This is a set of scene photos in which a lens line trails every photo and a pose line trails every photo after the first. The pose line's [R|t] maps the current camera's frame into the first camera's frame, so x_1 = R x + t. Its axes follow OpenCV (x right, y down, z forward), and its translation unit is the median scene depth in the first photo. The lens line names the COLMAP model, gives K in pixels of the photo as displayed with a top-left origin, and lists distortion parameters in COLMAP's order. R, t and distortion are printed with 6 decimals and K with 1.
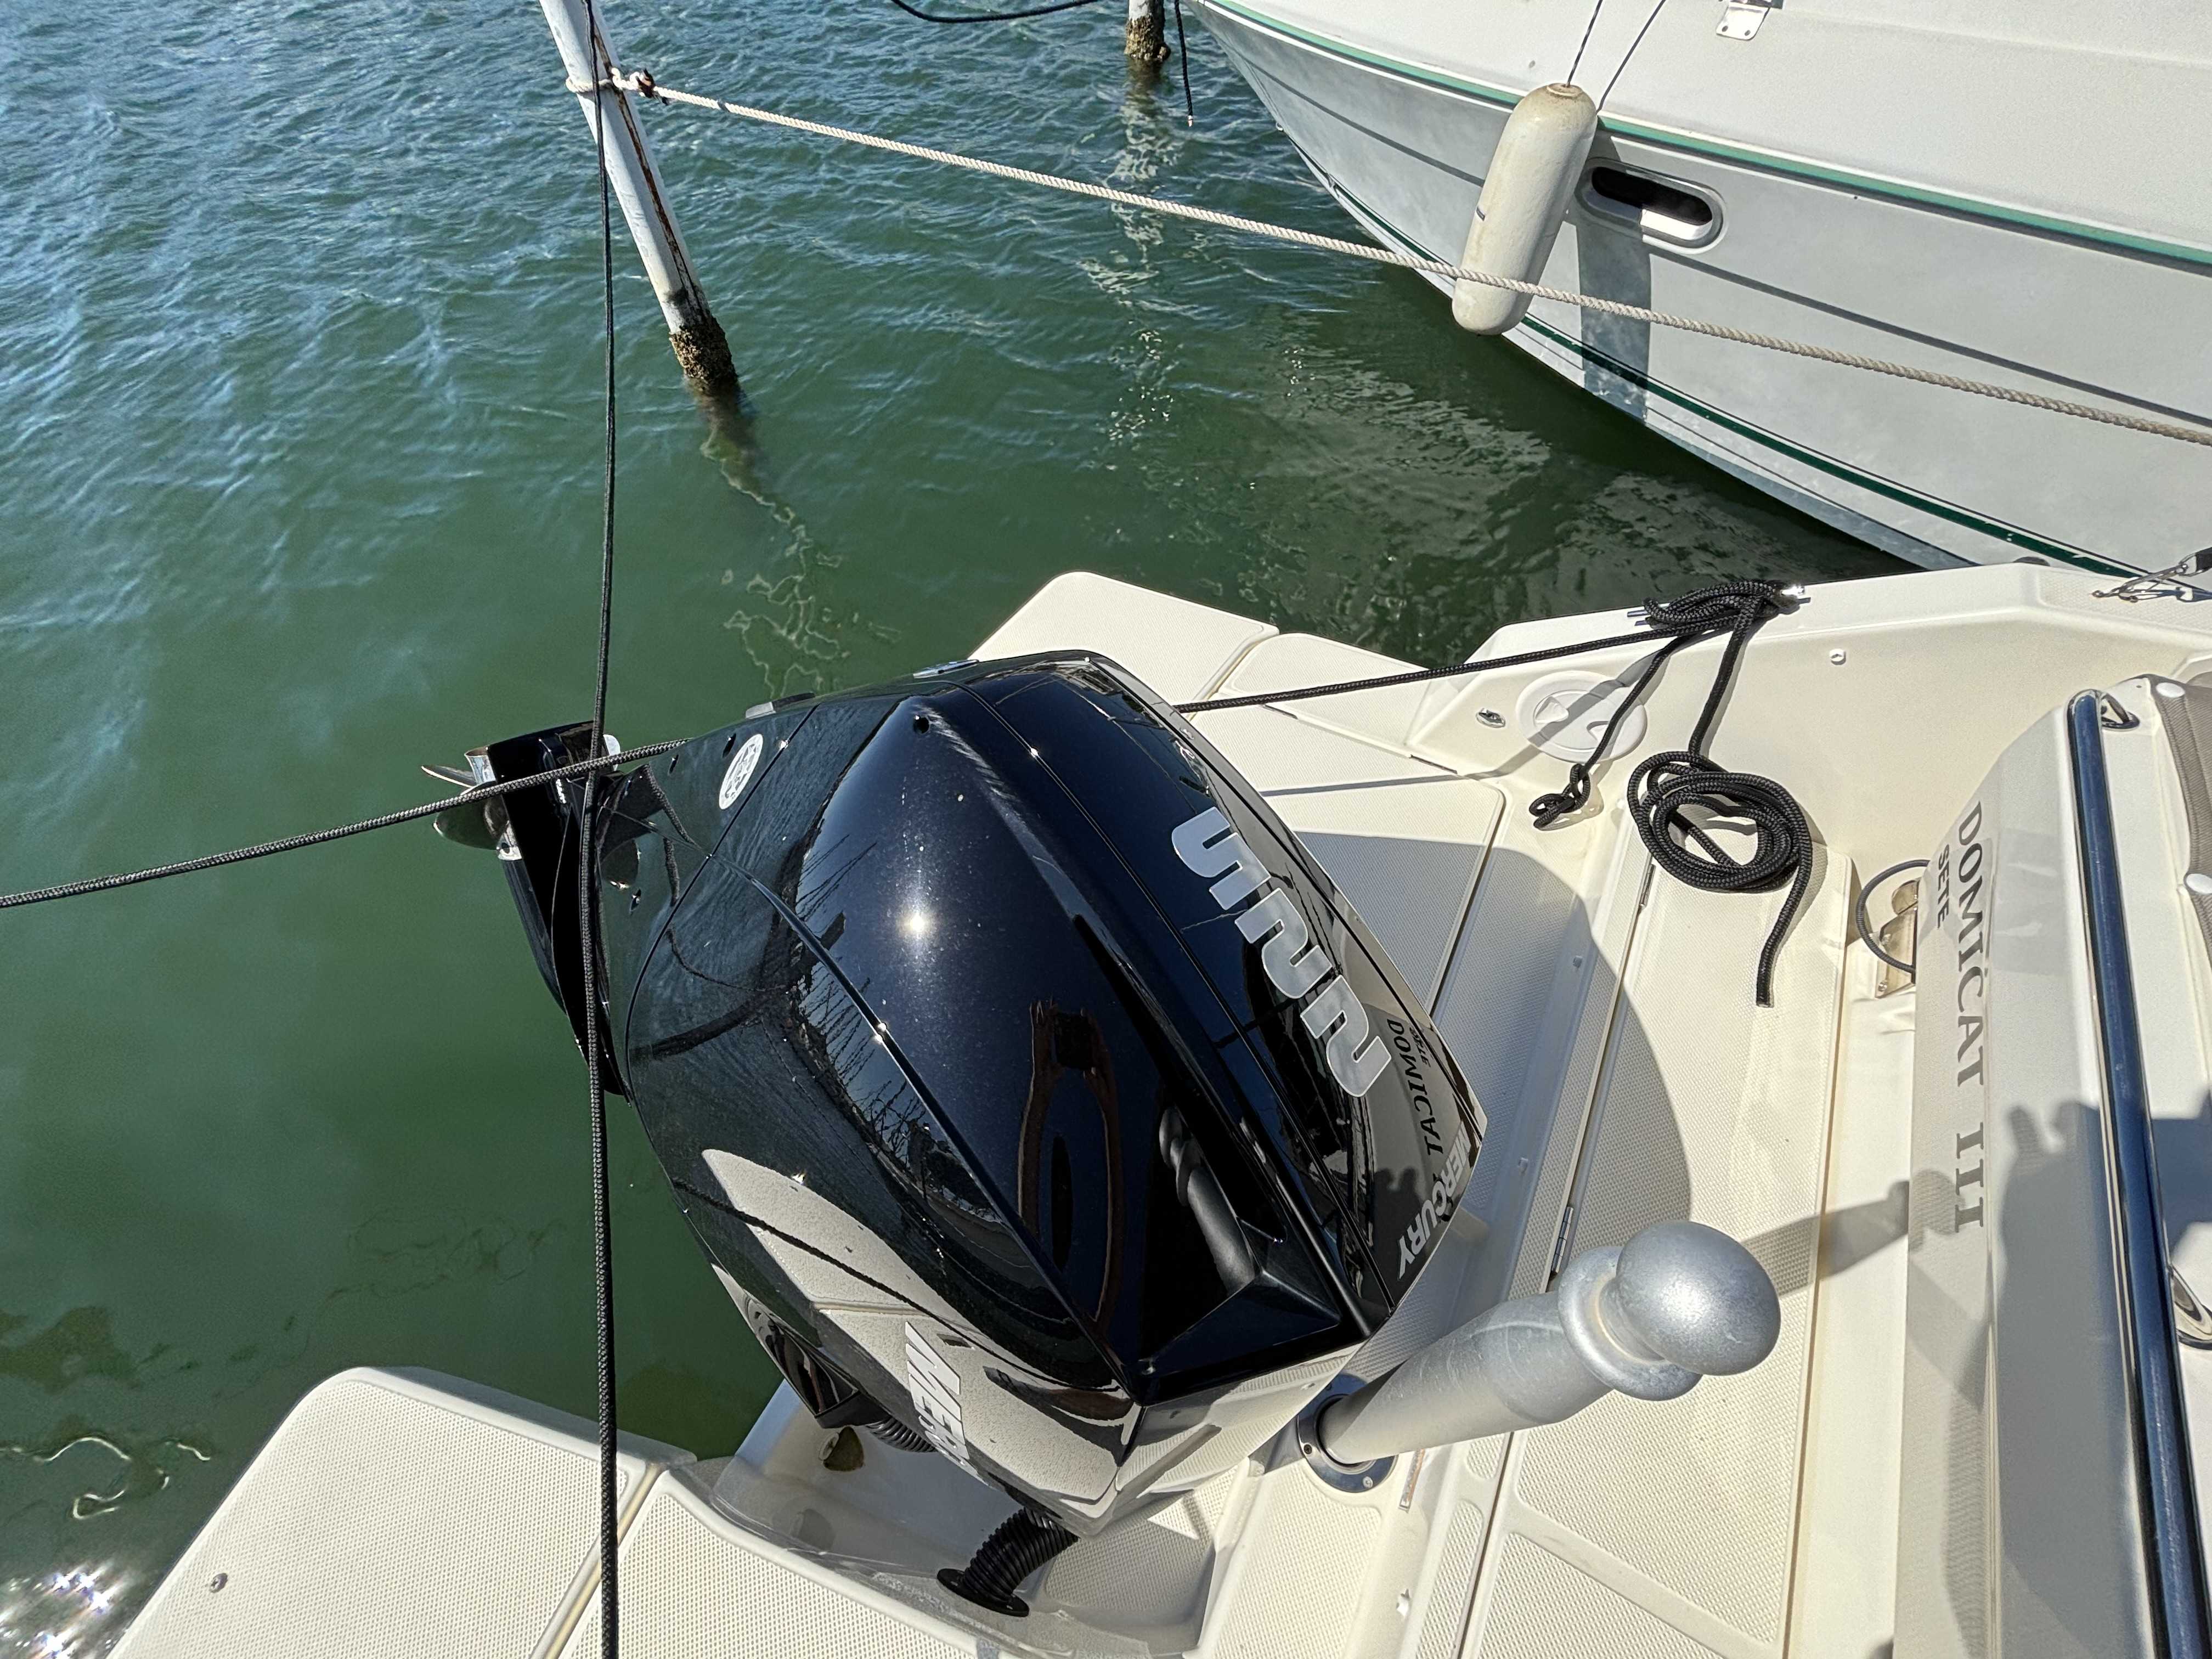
lens RADIAL K [[915.1, 0, 1084.7], [0, 915.1, 819.9], [0, 0, 1]] dist [0.006539, 0.000900]
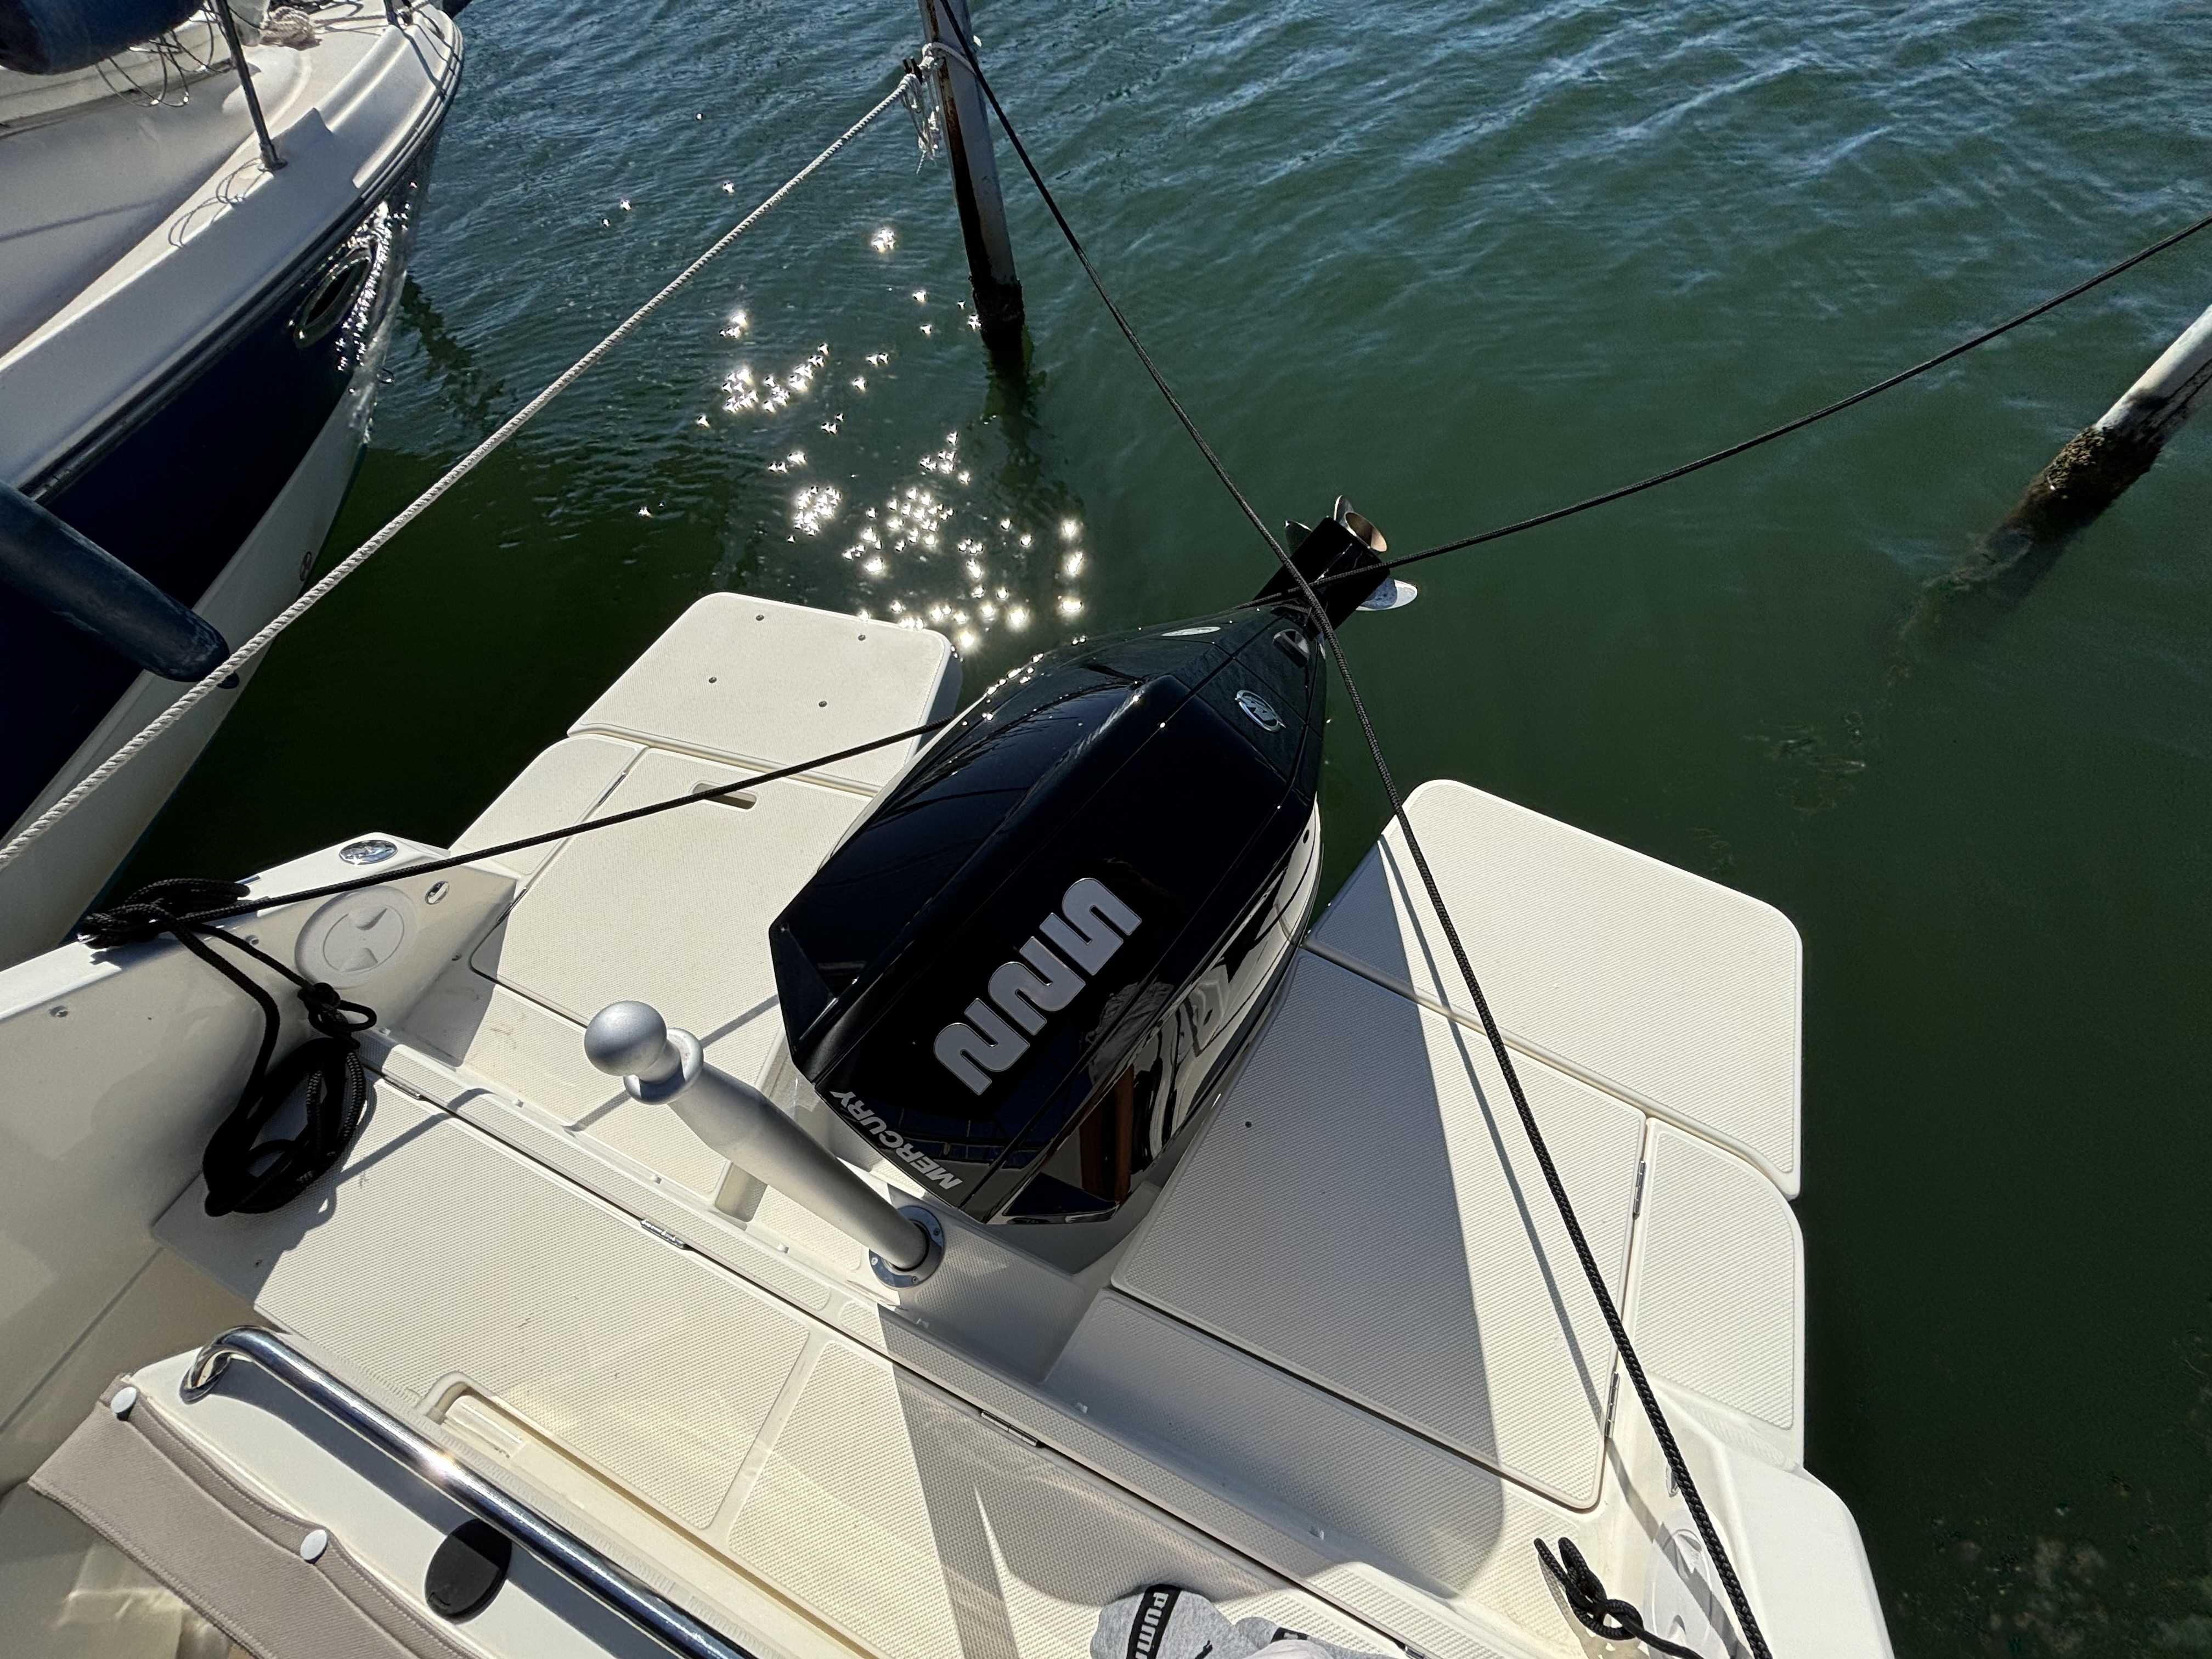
lens RADIAL K [[915.1, 0, 1124.3], [0, 915.1, 829.3], [0, 0, 1]] dist [0.006539, 0.000900]
pose [[0.084361, 0.869663, -0.486385, 0.185999], [-0.766983, 0.368279, 0.525459, -0.201101], [0.636097, 0.328721, 0.698085, 0.033844]]
